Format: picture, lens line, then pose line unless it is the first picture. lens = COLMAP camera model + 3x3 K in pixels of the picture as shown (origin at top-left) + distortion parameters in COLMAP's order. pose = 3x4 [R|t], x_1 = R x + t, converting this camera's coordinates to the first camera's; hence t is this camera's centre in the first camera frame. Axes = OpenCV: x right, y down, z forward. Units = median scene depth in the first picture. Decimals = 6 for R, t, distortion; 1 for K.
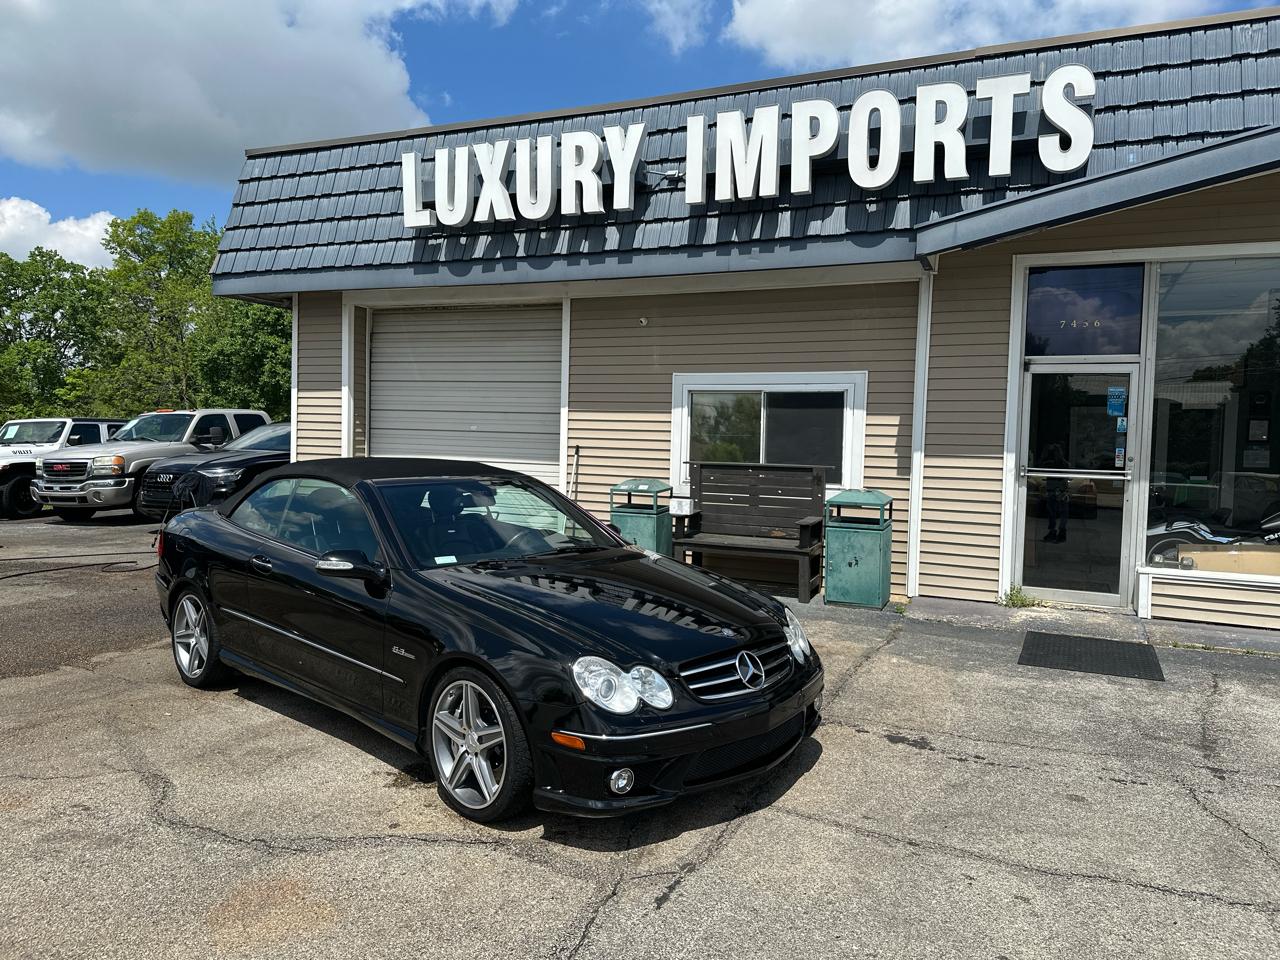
lens RADIAL K [[898.9, 0, 642.5], [0, 898.9, 473.5], [0, 0, 1]] dist [0.041314, -0.049196]
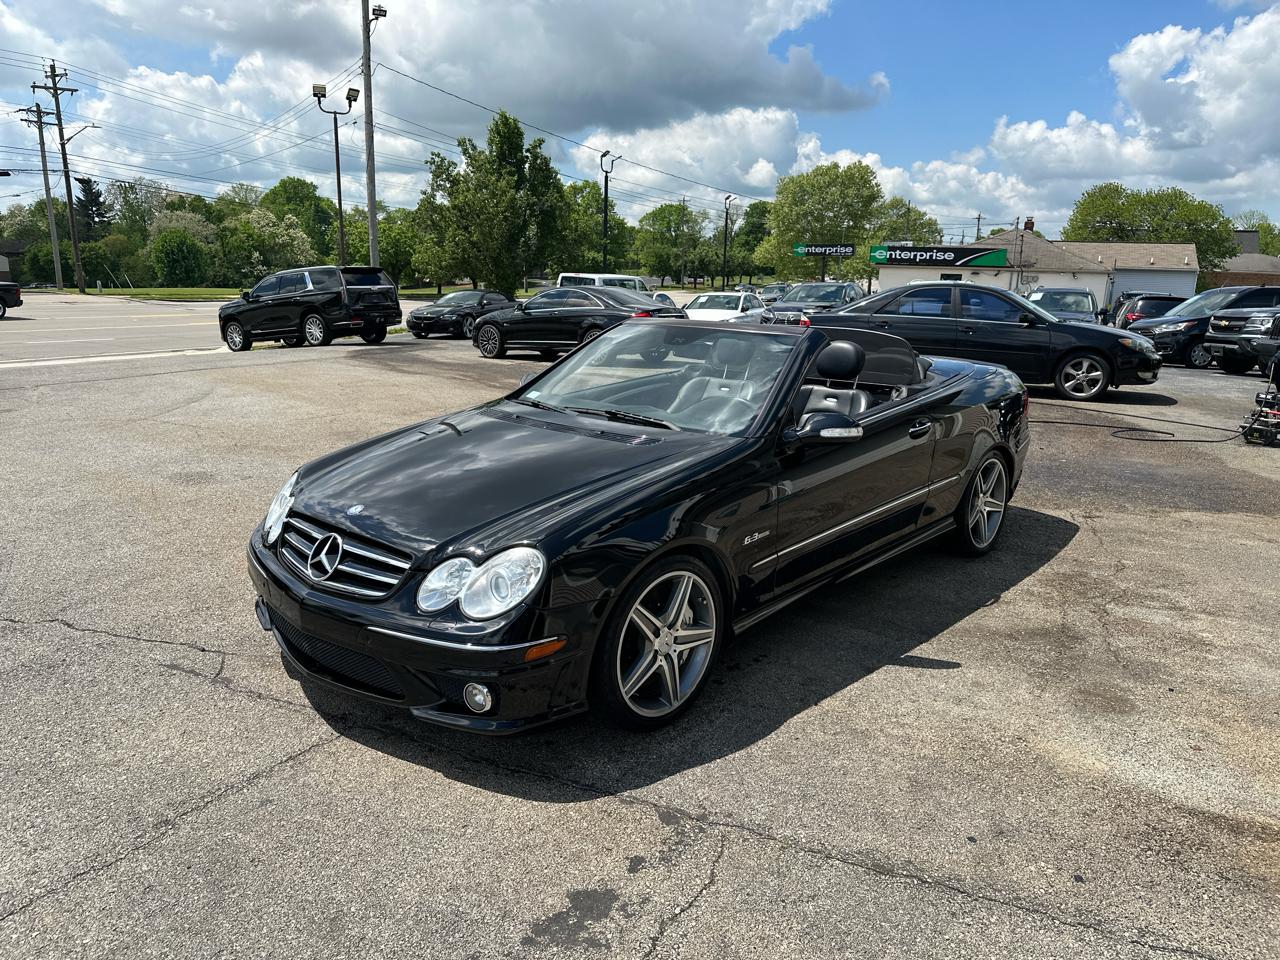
lens RADIAL K [[898.9, 0, 642.5], [0, 898.9, 473.5], [0, 0, 1]] dist [0.041314, -0.049196]
pose [[-0.002267, 0.204204, -0.978926, 0.396408], [-0.066707, 0.976717, 0.203898, -0.015340], [0.997770, 0.065764, 0.011408, 0.566927]]
